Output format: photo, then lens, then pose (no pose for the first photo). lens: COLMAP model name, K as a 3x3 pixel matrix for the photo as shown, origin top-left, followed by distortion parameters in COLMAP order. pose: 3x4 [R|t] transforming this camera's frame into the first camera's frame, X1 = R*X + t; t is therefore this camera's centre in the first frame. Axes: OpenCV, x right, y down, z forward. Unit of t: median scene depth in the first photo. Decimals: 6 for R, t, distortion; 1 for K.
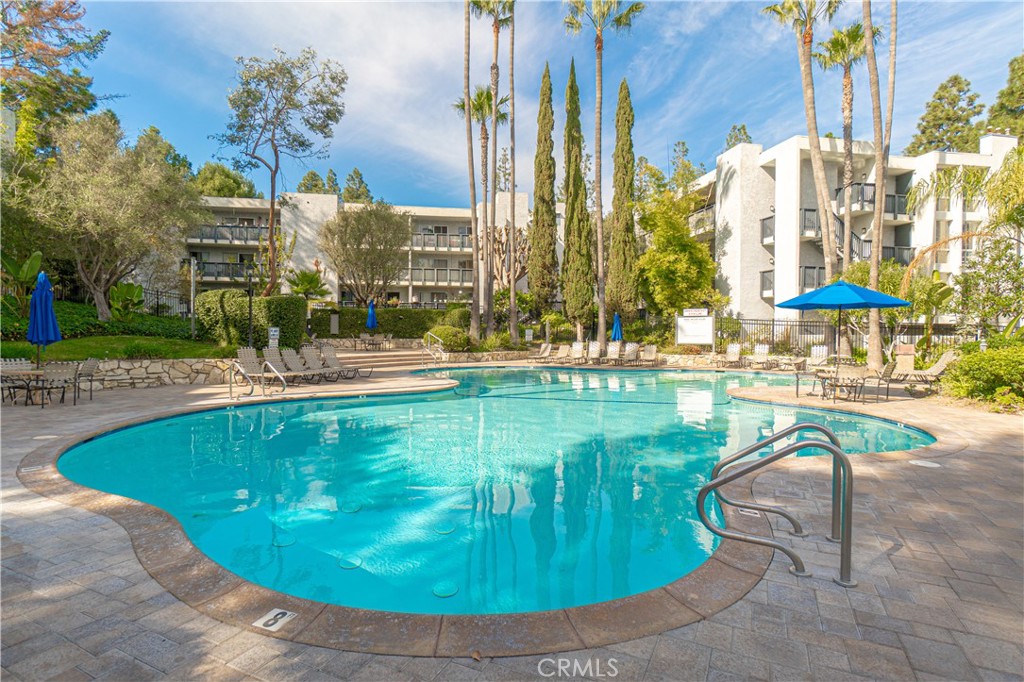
lens RADIAL K [[551.8, 0, 512.0], [0, 551.8, 341.0], [0, 0, 1]] dist [0.014686, 0.000200]
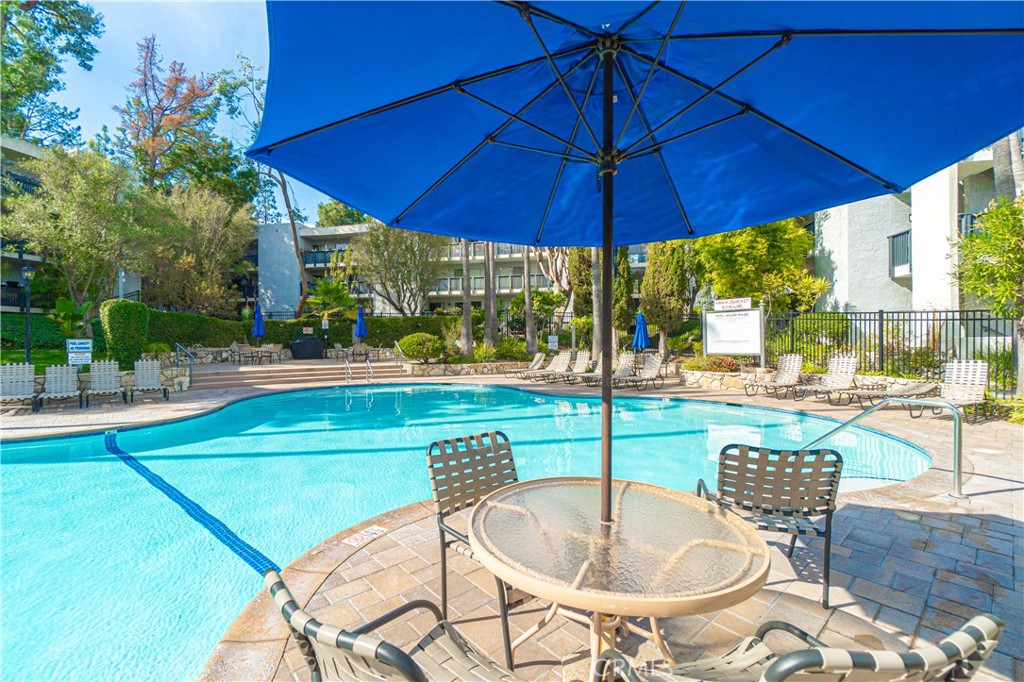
lens RADIAL K [[448.4, 0, 512.0], [0, 448.4, 341.0], [0, 0, 1]] dist [-0.000799, -0.000115]
pose [[0.914673, -0.012229, -0.404009, 0.262673], [0.007577, 0.999885, -0.013109, -0.004432], [0.404123, 0.008929, 0.914661, 0.367191]]
